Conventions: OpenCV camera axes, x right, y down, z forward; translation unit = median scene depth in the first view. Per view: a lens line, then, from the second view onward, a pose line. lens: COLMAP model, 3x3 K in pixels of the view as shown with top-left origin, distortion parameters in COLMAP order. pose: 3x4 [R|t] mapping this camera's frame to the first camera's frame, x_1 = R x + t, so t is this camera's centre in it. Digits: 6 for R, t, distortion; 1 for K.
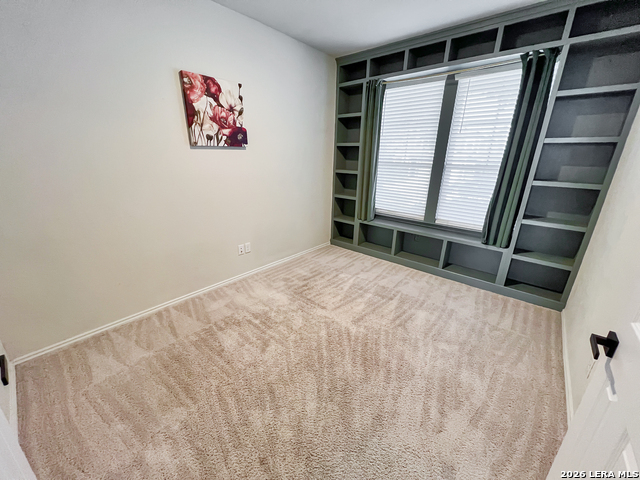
lens RADIAL K [[256.1, 0, 318.6], [0, 256.1, 239.1], [0, 0, 1]] dist [-0.002936, 0.000981]
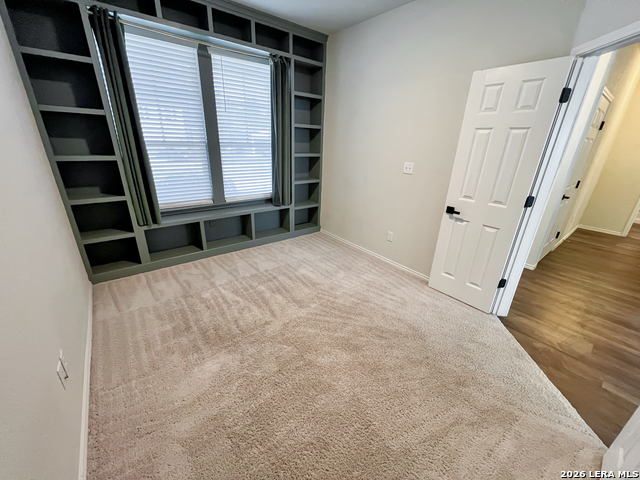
lens RADIAL K [[256.1, 0, 319.2], [0, 256.1, 240.1], [0, 0, 1]] dist [-0.002936, 0.000981]
pose [[0.175597, -0.373240, 0.910965, -0.505624], [0.275101, 0.907083, 0.318621, -0.164926], [-0.945243, 0.194658, 0.261960, 0.463934]]
